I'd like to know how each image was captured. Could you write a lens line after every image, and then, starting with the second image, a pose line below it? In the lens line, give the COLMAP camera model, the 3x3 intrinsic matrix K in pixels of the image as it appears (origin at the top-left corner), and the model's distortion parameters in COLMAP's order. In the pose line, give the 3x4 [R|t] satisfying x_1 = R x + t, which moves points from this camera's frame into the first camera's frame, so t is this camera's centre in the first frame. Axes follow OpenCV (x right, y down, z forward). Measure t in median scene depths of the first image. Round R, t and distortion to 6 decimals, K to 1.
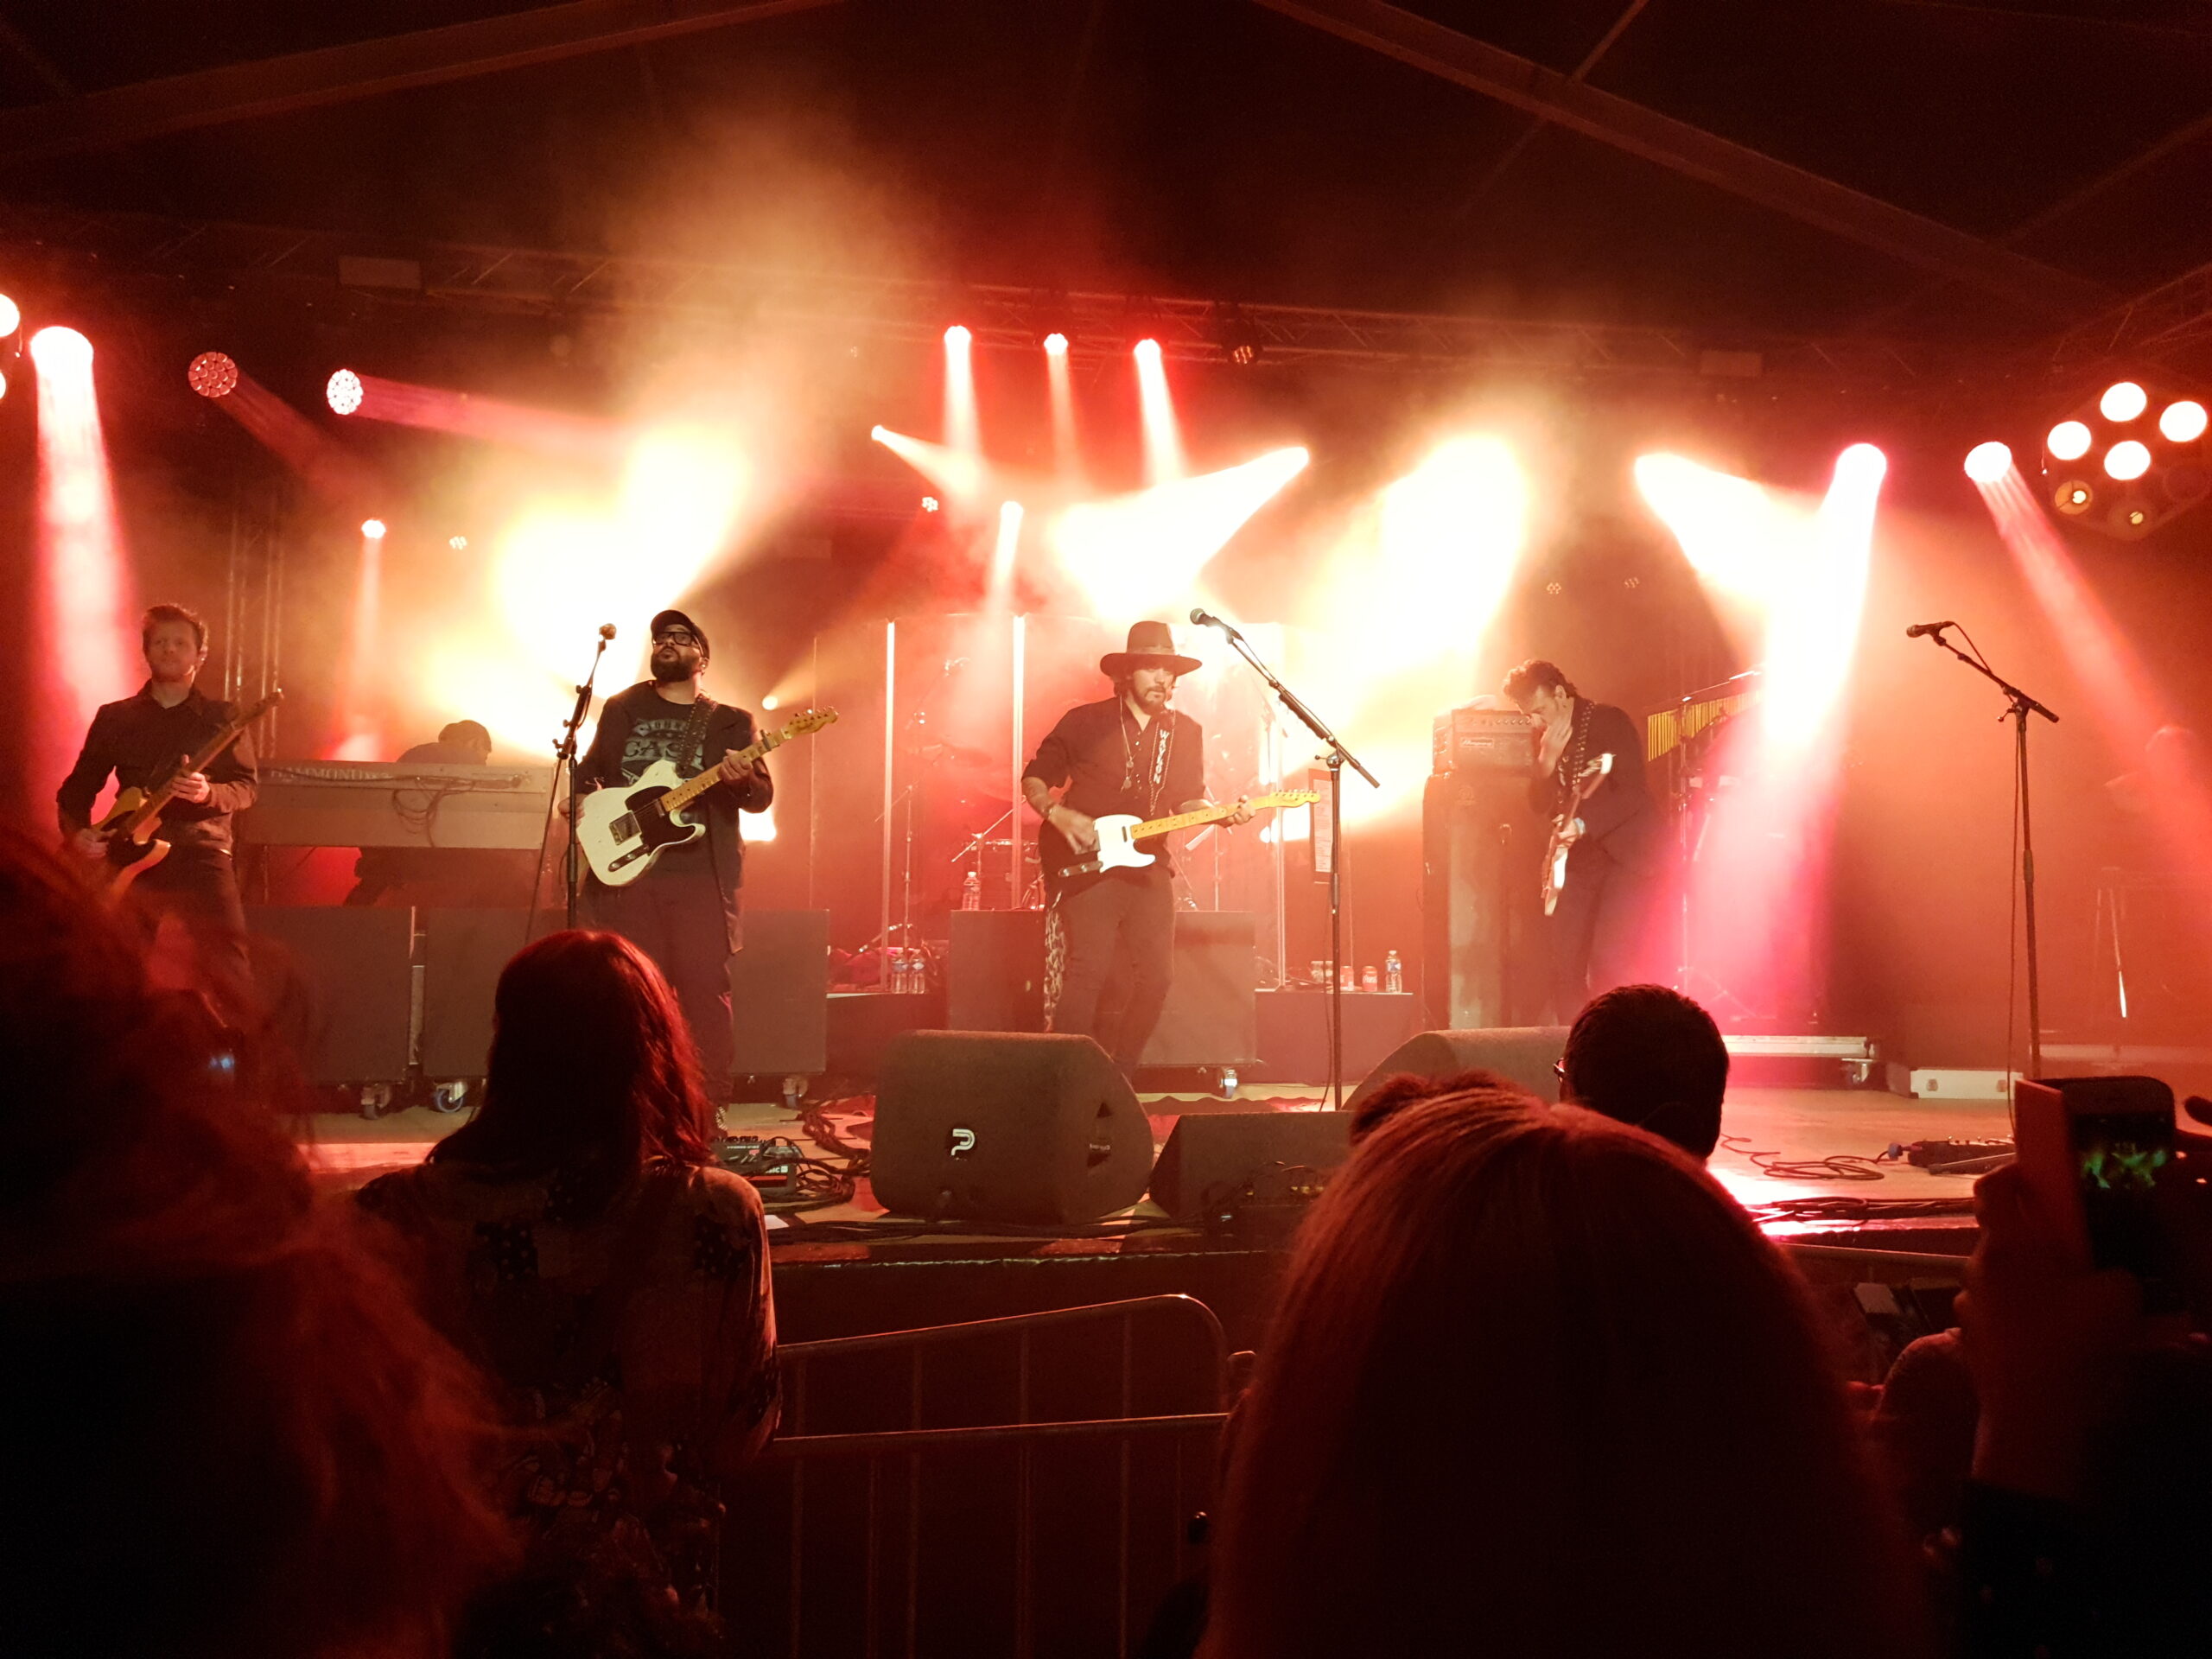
lens RADIAL K [[1675.9, 0, 1106.3], [0, 1675.9, 830.4], [0, 0, 1]] dist [0.007073, 0.004525]
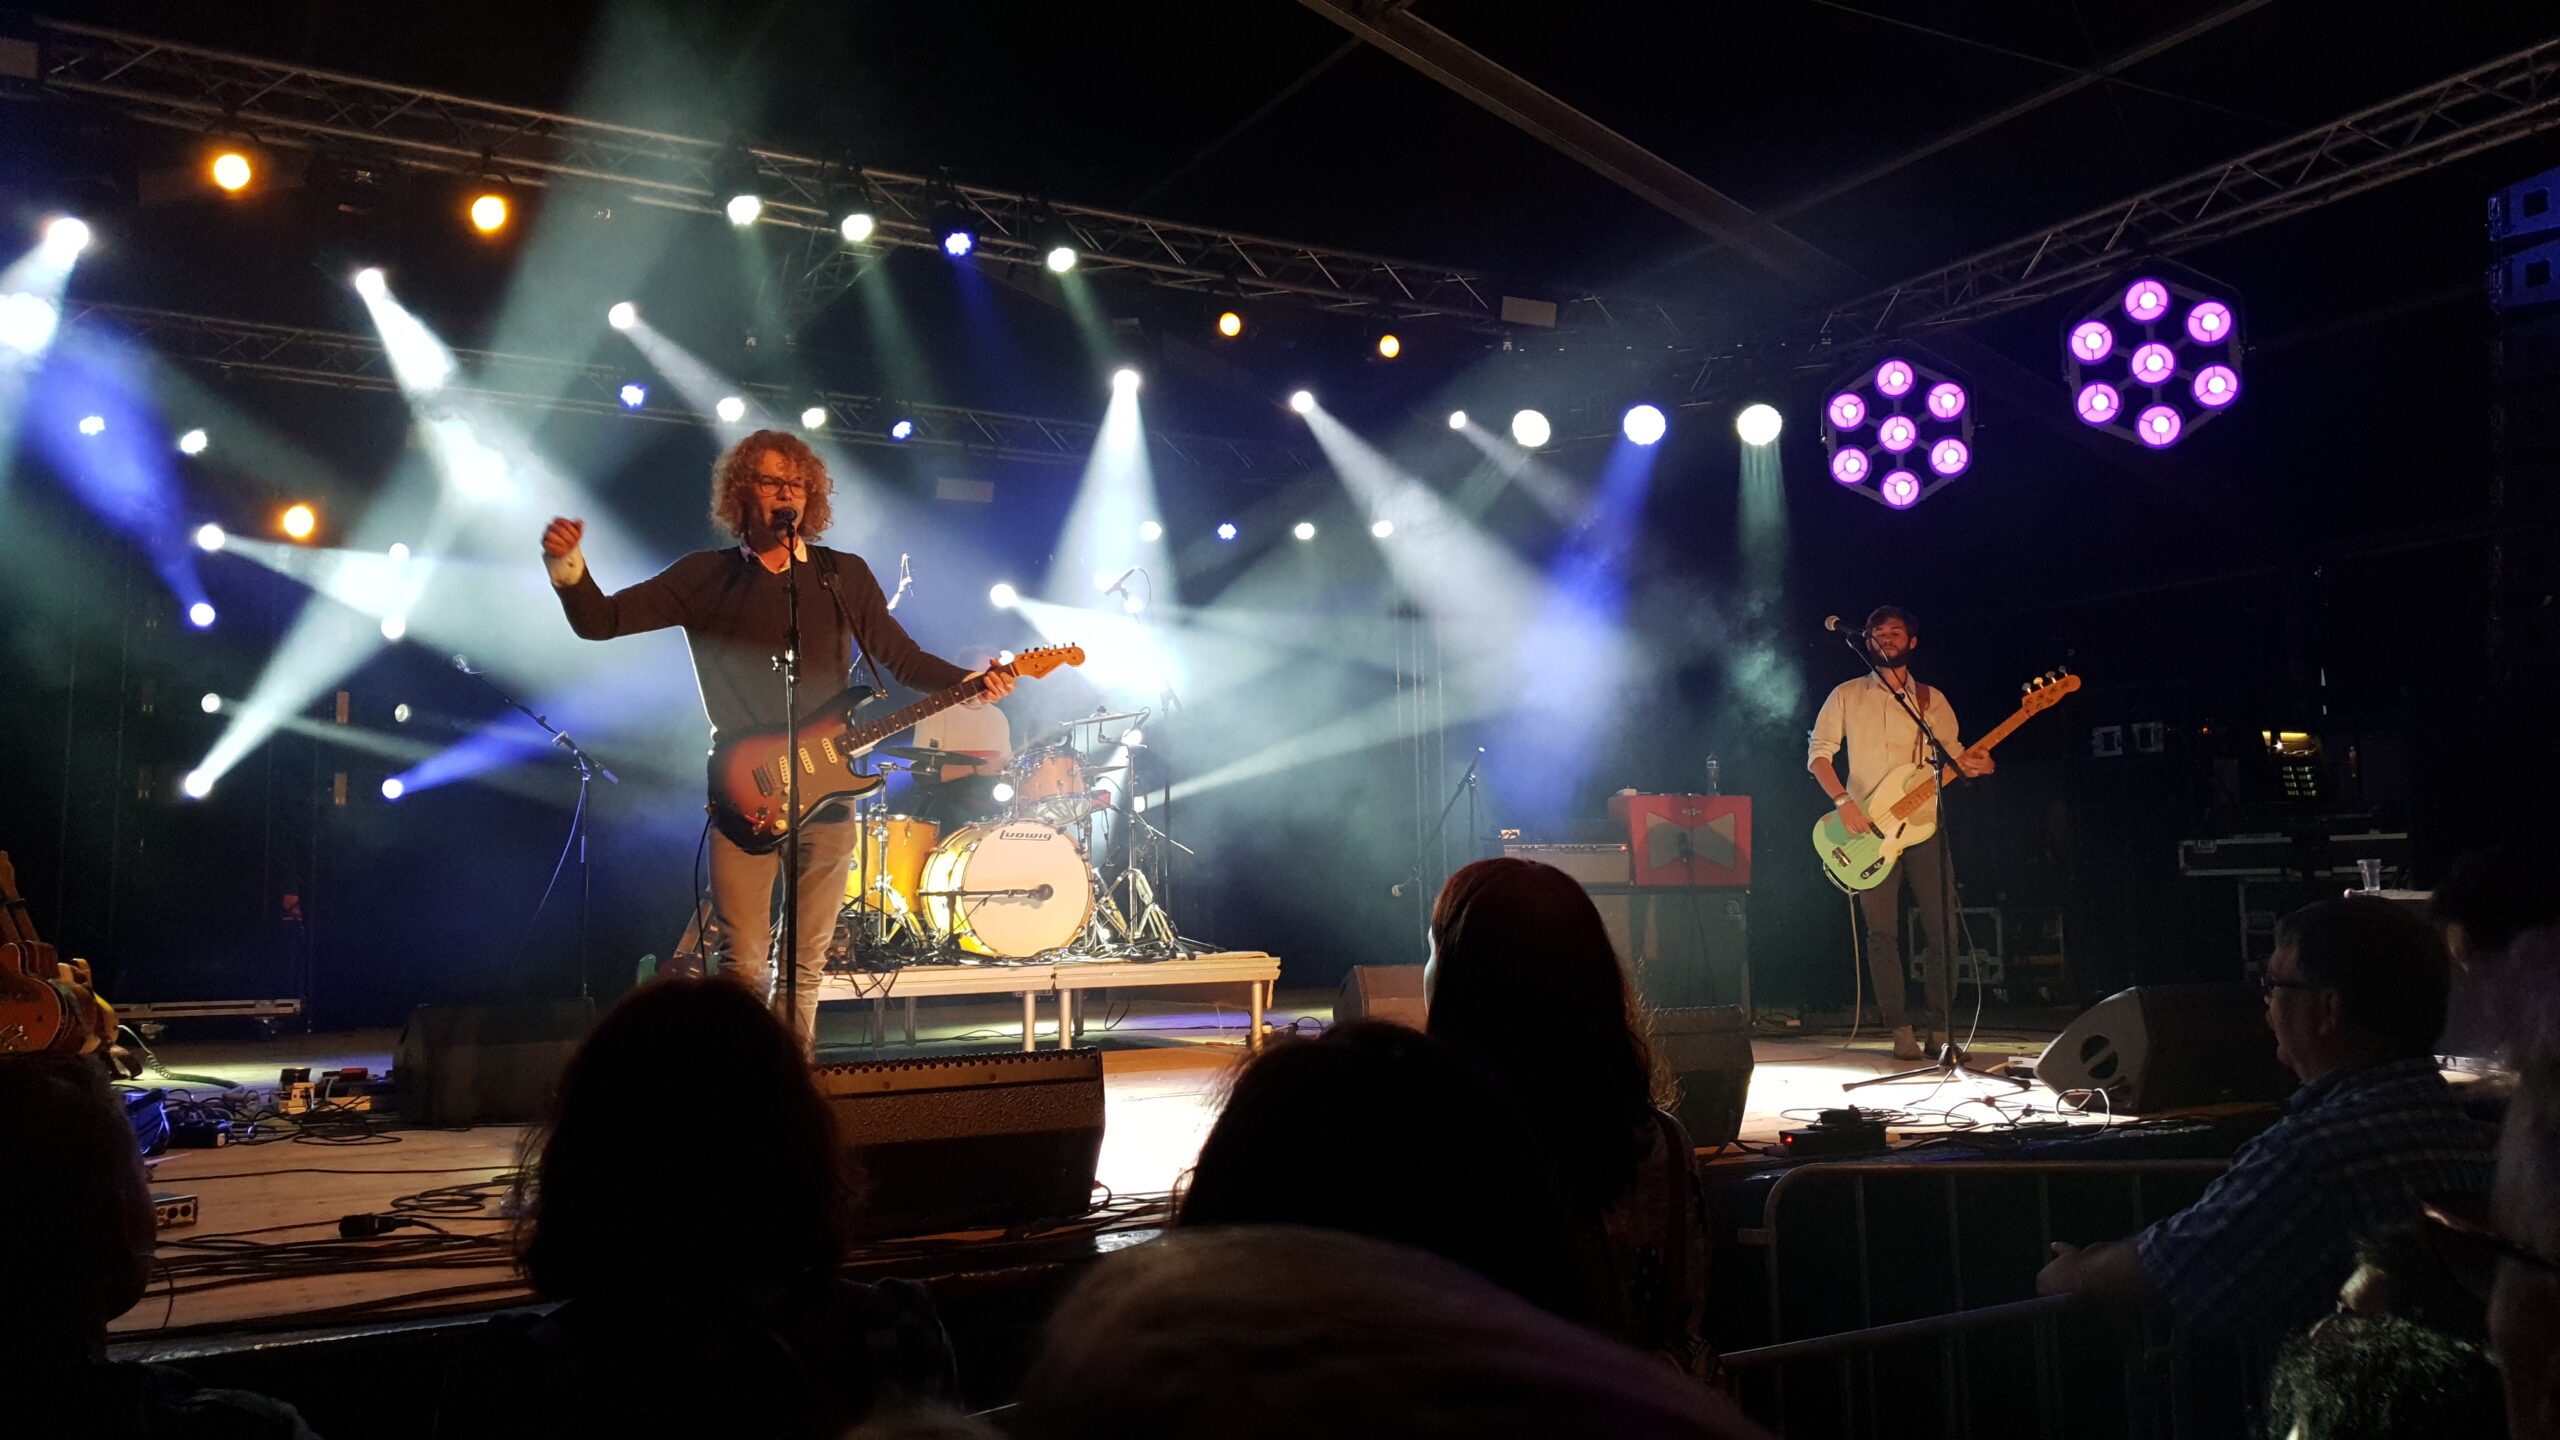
lens RADIAL K [[1983.7, 0, 1279.5], [0, 1983.7, 724.5], [0, 0, 1]] dist [0.059060, 0.003257]
pose [[0.938297, 0.003457, 0.345814, -0.187791], [0.006732, 0.999578, -0.028257, -0.004835], [-0.345765, 0.028841, 0.937878, -0.034224]]
